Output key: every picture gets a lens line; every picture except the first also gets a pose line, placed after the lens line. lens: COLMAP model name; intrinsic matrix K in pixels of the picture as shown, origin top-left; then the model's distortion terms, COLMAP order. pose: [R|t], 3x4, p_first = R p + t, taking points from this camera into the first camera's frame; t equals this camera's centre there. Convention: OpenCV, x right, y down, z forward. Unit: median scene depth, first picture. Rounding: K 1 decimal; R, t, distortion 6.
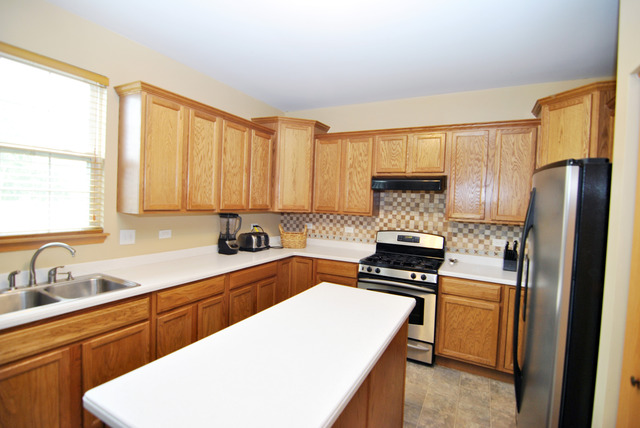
lens RADIAL K [[307.5, 0, 317.6], [0, 307.5, 209.4], [0, 0, 1]] dist [-0.001718, -0.015472]
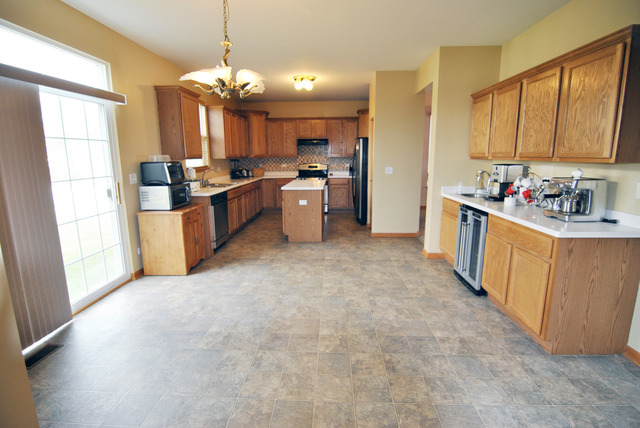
lens RADIAL K [[307.5, 0, 317.6], [0, 307.5, 209.4], [0, 0, 1]] dist [-0.001718, -0.015472]
pose [[0.901990, -0.120399, 0.414630, -0.644670], [0.057473, 0.985268, 0.161074, 0.041387], [-0.427915, -0.121457, 0.895621, -1.075832]]
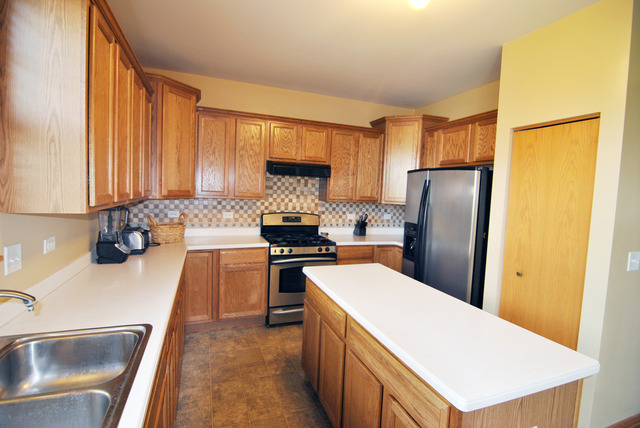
lens RADIAL K [[307.5, 0, 317.6], [0, 307.5, 209.4], [0, 0, 1]] dist [-0.001718, -0.015472]
pose [[0.662470, -0.059204, 0.746745, -0.463748], [0.007190, 0.997328, 0.072693, -0.020094], [-0.749054, -0.042787, 0.661126, 0.189861]]
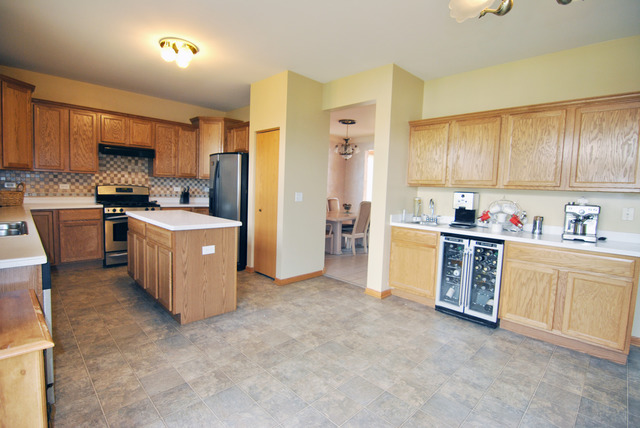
lens RADIAL K [[307.5, 0, 317.6], [0, 307.5, 209.4], [0, 0, 1]] dist [-0.001718, -0.015472]
pose [[0.296140, -0.095640, 0.950344, -0.801821], [0.003243, 0.995069, 0.099131, 0.045140], [-0.955139, -0.026275, 0.294990, -0.294994]]
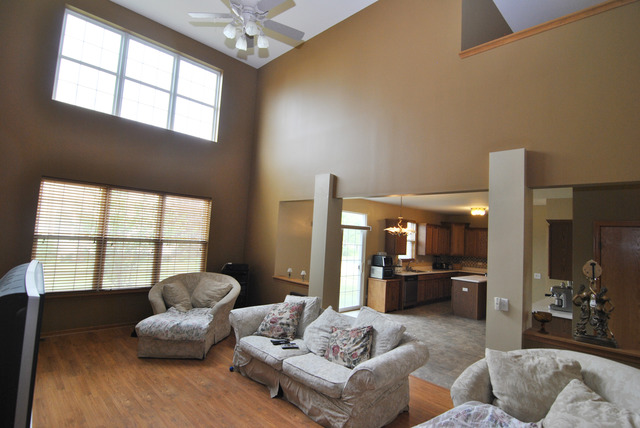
lens RADIAL K [[330.5, 0, 320.0], [0, 330.5, 214.0], [0, 0, 1]] dist [-0.022901, -0.001104]
pose [[0.955017, -0.001626, -0.296546, -0.397589], [-0.032319, 0.993458, -0.109532, -0.002977], [0.294784, 0.114189, 0.948717, -2.288343]]
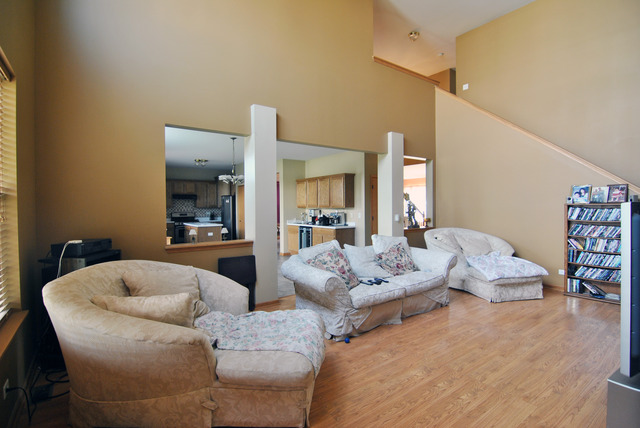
lens RADIAL K [[307.5, 0, 317.6], [0, 307.5, 209.4], [0, 0, 1]] dist [-0.001718, -0.015472]
pose [[0.436717, -0.052021, 0.898094, -1.855941], [0.051044, 0.998151, 0.032995, 0.011614], [-0.898150, 0.031433, 0.438565, -1.544889]]
